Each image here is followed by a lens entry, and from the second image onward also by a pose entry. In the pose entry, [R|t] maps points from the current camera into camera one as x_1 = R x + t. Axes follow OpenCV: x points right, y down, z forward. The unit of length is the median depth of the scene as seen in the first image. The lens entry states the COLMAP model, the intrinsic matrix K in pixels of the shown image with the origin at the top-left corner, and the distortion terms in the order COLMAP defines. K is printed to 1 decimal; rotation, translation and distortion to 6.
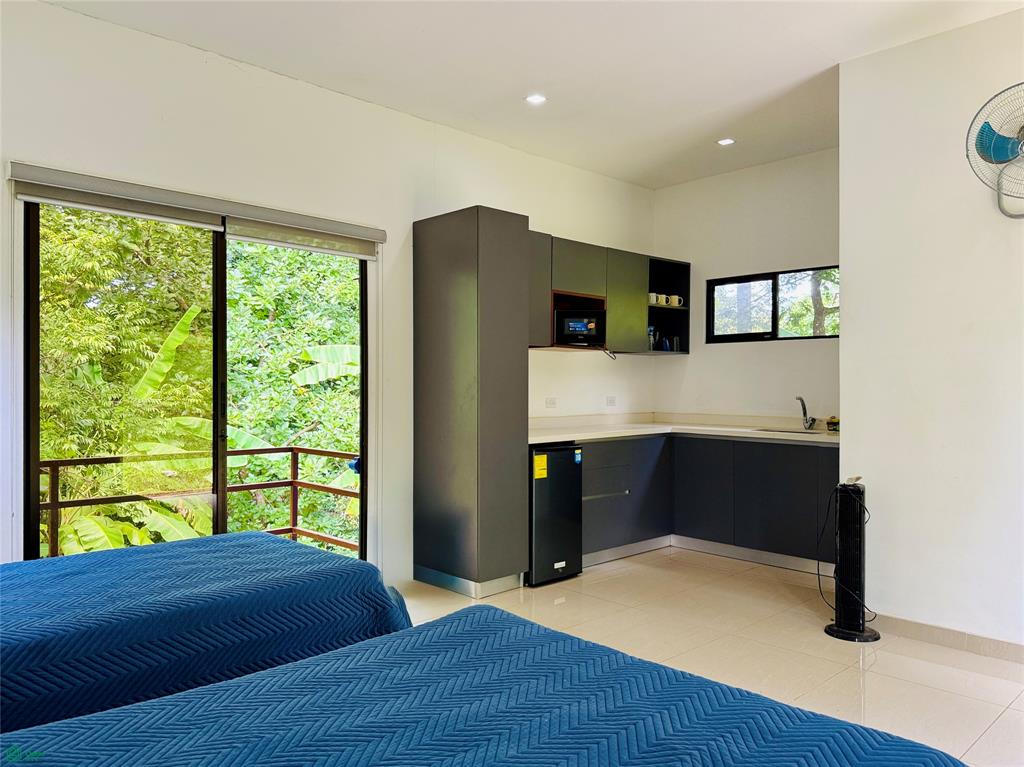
lens RADIAL K [[724.7, 0, 512.0], [0, 724.7, 383.5], [0, 0, 1]] dist [0.000016, -0.000016]
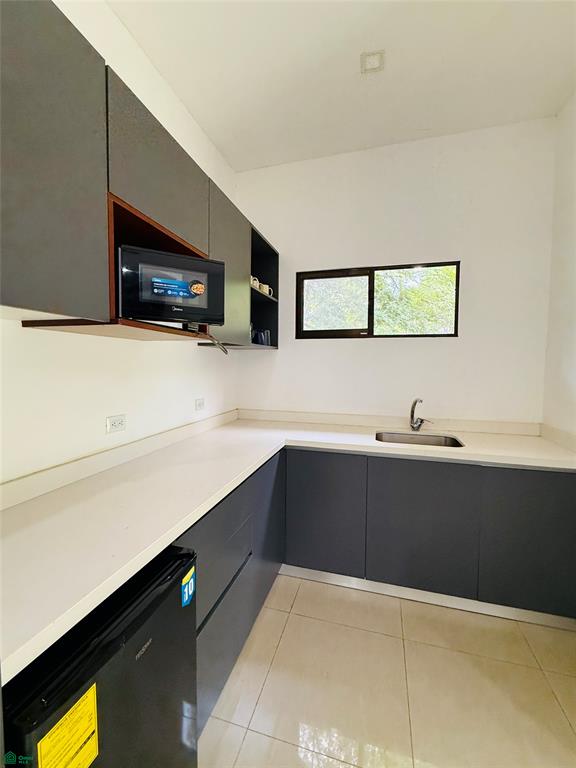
lens RADIAL K [[321.3, 0, 288.0], [0, 321.3, 384.0], [0, 0, 1]] dist [-0.000929, -0.000121]
pose [[0.858788, -0.023270, 0.511802, 0.038418], [-0.011195, 0.997877, 0.064156, -0.022709], [-0.512208, -0.060826, 0.856705, 0.649643]]
